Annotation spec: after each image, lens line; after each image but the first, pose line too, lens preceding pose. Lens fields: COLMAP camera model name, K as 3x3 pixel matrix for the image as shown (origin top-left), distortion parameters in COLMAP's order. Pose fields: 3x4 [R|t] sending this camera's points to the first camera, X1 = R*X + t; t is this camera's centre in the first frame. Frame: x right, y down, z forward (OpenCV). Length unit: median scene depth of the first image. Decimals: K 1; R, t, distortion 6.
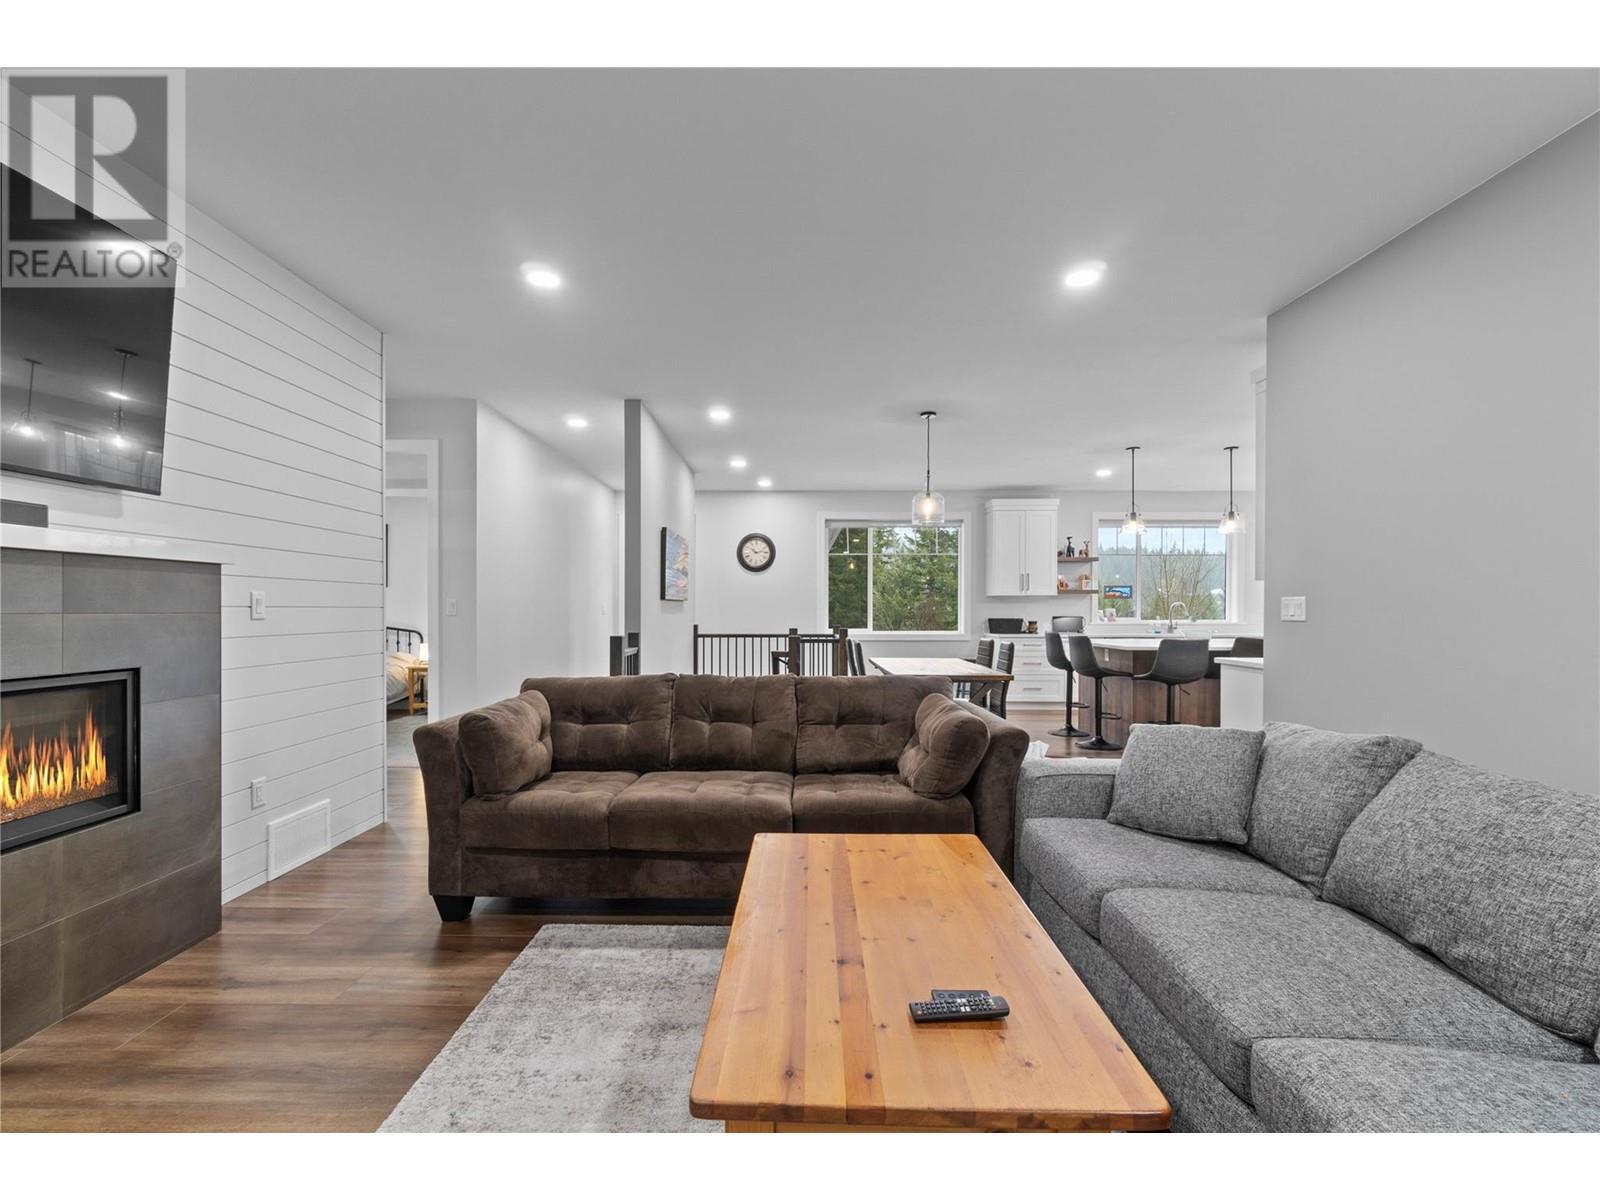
lens RADIAL K [[691.5, 0, 798.3], [0, 691.5, 610.6], [0, 0, 1]] dist [-0.003452, -0.000120]
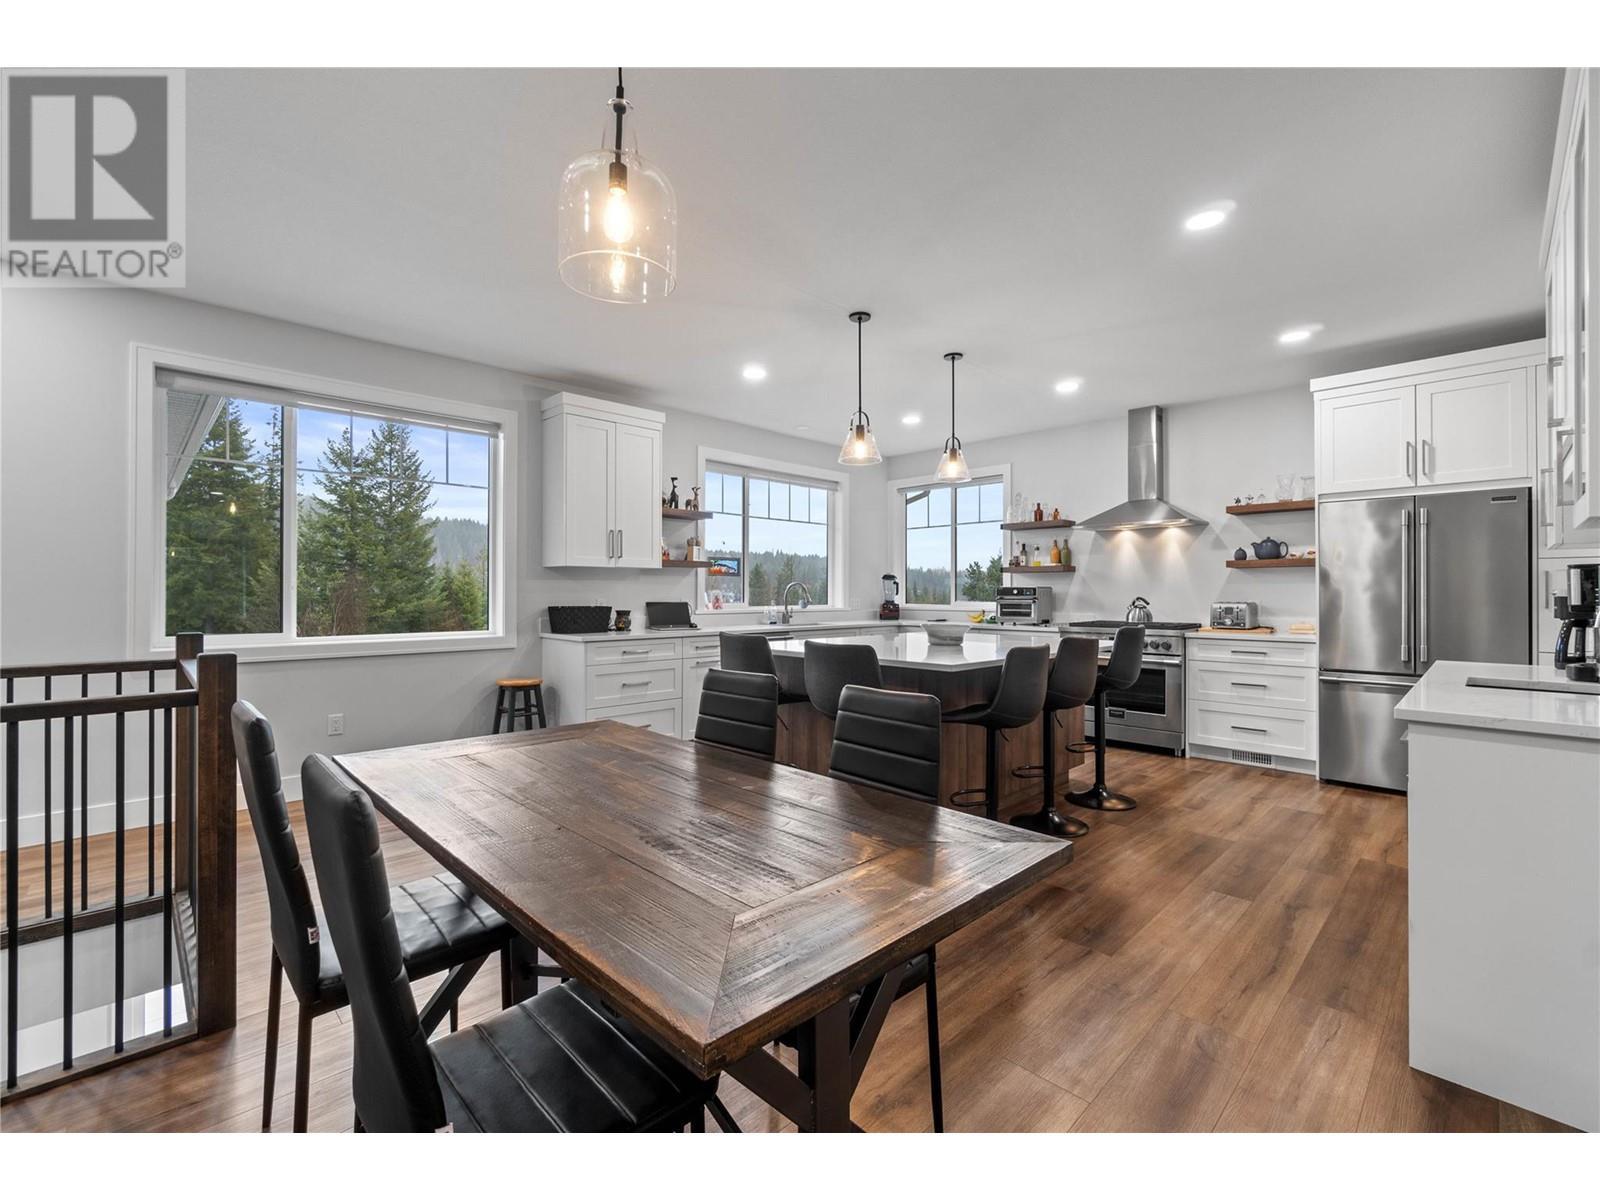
lens RADIAL K [[691.5, 0, 792.1], [0, 691.5, 595.7], [0, 0, 1]] dist [-0.003452, -0.000120]
pose [[0.720711, -0.001279, 0.693235, 0.028552], [-0.001803, 0.999991, 0.003718, -0.000045], [-0.693233, -0.003929, 0.720702, 0.459318]]
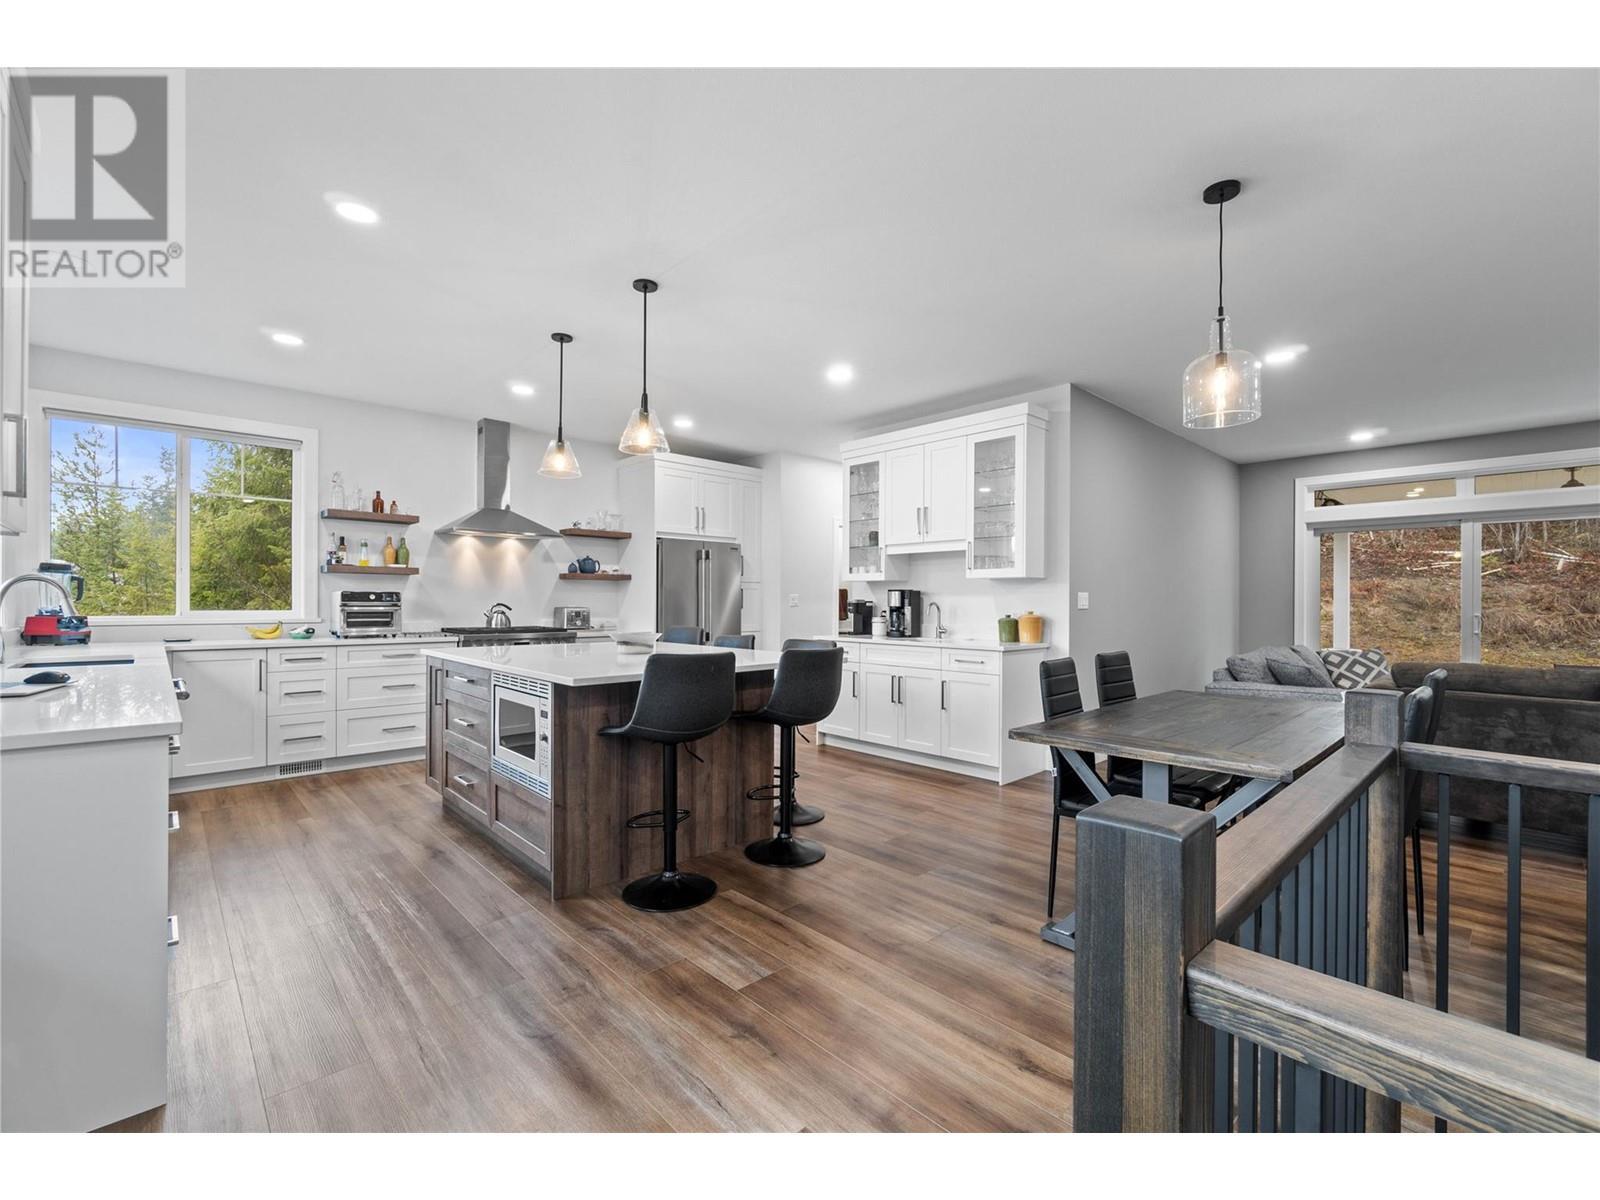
lens RADIAL K [[691.5, 0, 785.5], [0, 691.5, 599.6], [0, 0, 1]] dist [-0.003452, -0.000120]
pose [[-0.684687, -0.001867, 0.728835, 0.030715], [-0.004988, 0.999985, -0.002124, -0.000203], [-0.728820, -0.005089, -0.684686, 1.538664]]
